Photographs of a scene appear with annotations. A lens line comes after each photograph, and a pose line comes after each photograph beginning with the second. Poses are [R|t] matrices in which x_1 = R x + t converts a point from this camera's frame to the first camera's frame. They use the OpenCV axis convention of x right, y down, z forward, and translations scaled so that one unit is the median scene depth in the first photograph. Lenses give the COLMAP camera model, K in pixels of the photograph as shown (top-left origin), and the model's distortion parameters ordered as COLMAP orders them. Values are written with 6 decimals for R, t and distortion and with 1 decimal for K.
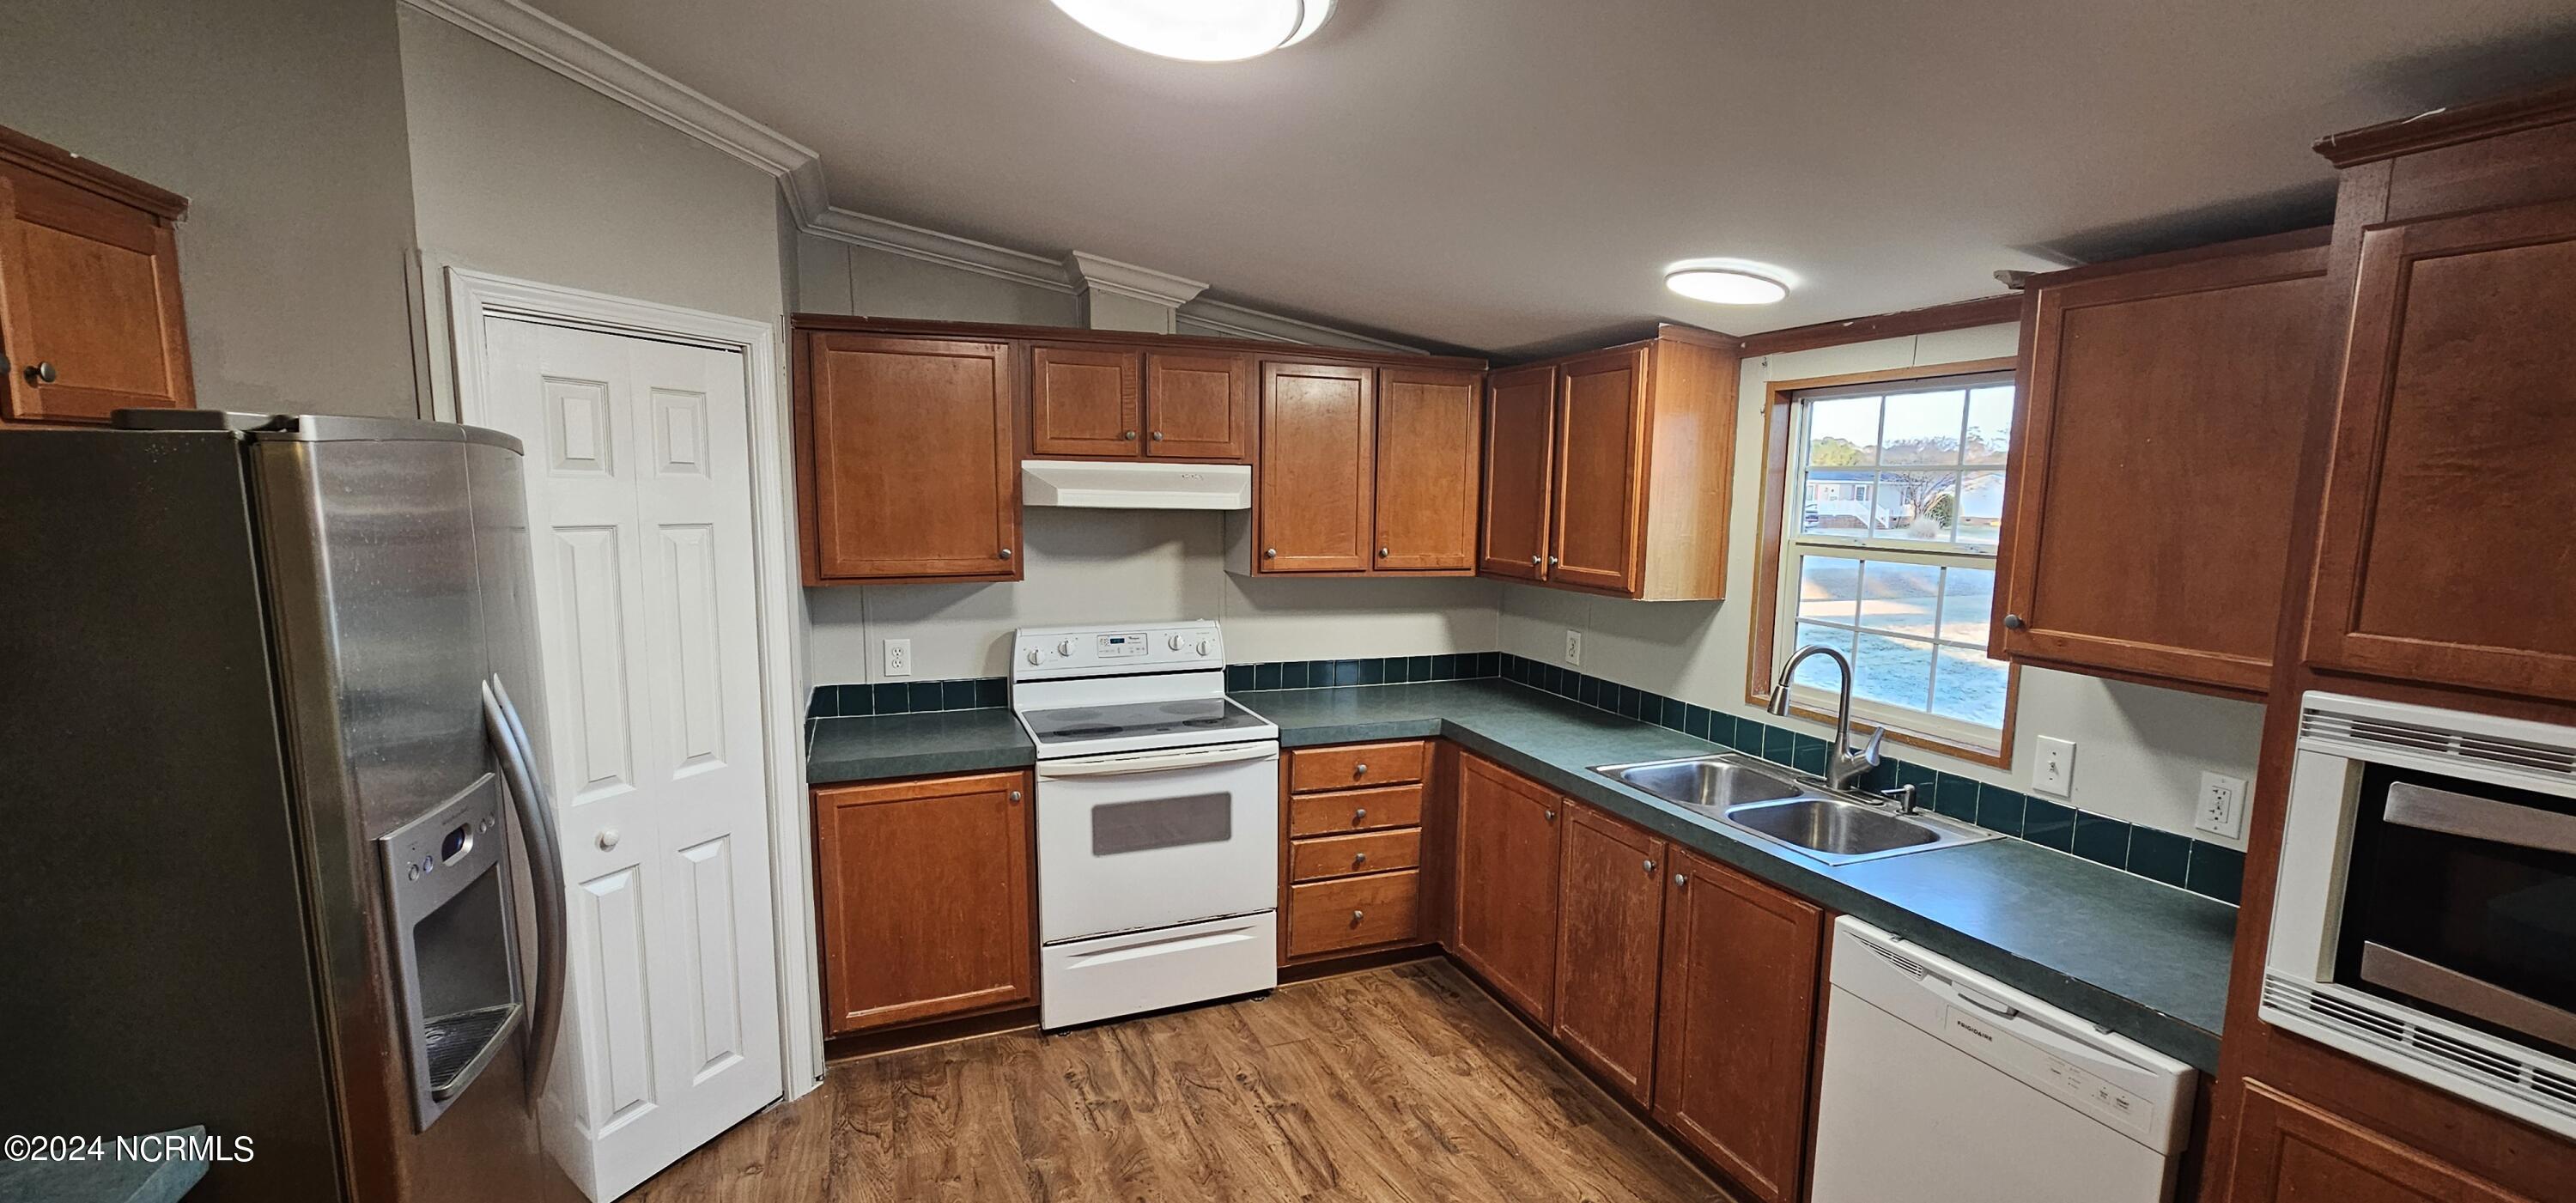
lens RADIAL K [[1048.2, 0, 1293.0], [0, 1048.2, 624.0], [0, 0, 1]] dist [-0.001821, -0.000124]
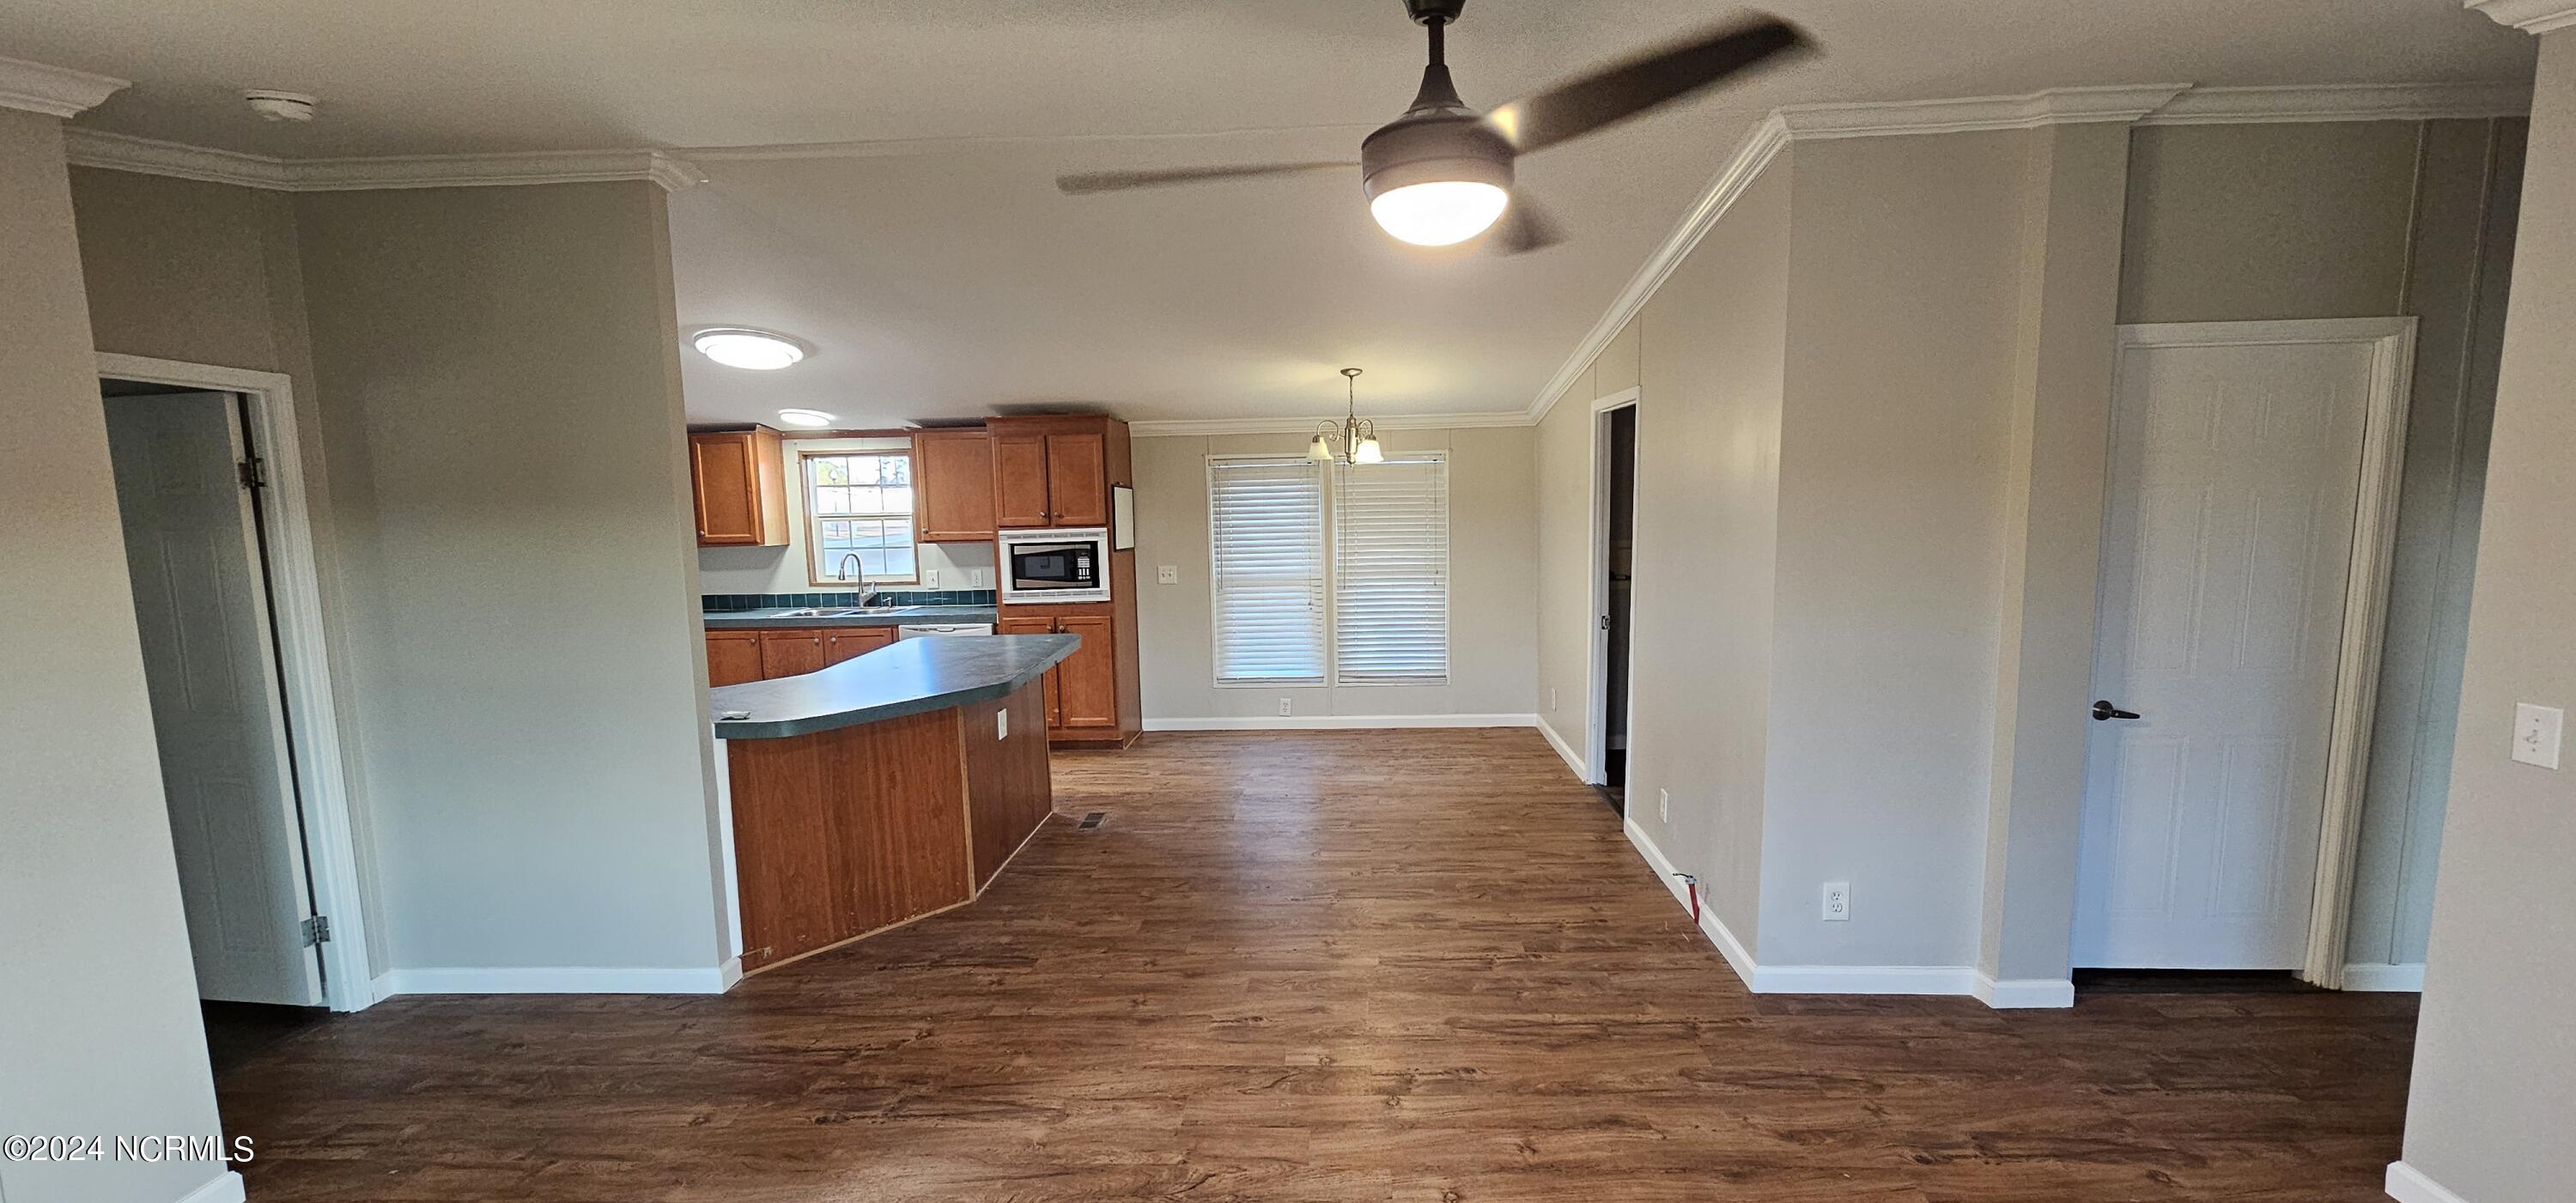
lens RADIAL K [[1048.2, 0, 1293.0], [0, 1048.2, 624.0], [0, 0, 1]] dist [-0.001821, -0.000124]
pose [[0.411983, -0.131945, 0.901588, -1.172210], [0.144707, 0.986377, 0.078230, 0.123786], [-0.899628, 0.098236, 0.425464, -0.904572]]
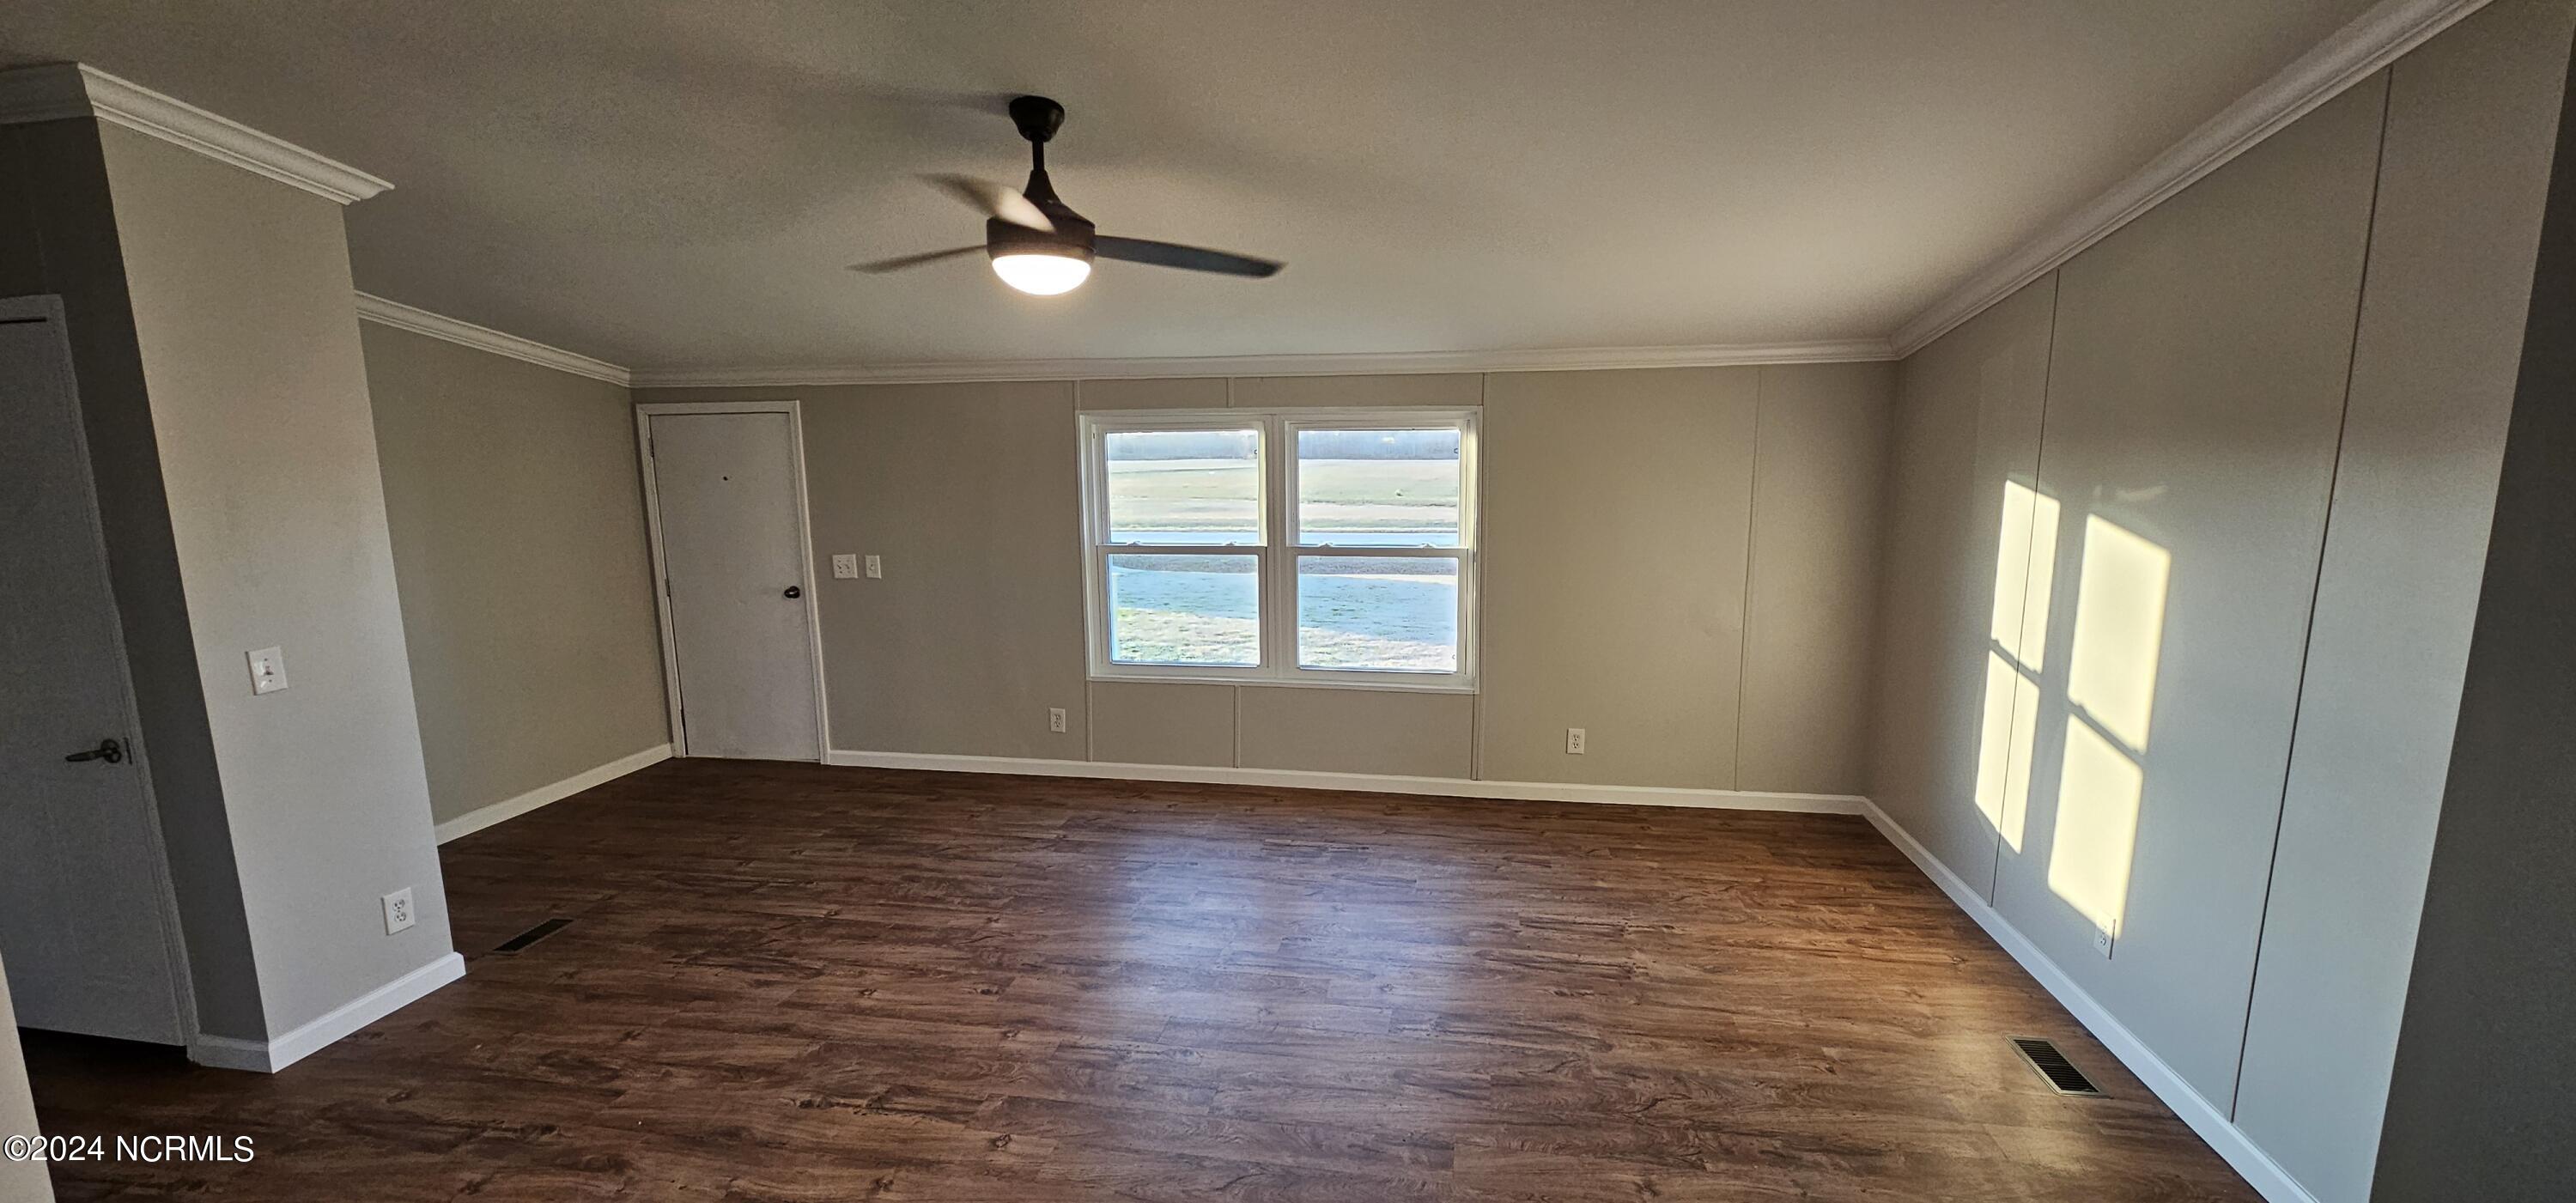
lens RADIAL K [[1020.4, 0, 1291.3], [0, 1020.4, 622.5], [0, 0, 1]] dist [-0.001364, -0.000077]
pose [[-0.522413, 0.129420, -0.842814, -0.041399], [-0.110592, 0.969782, 0.217466, 0.029925], [0.845490, 0.206816, -0.492314, -0.176107]]
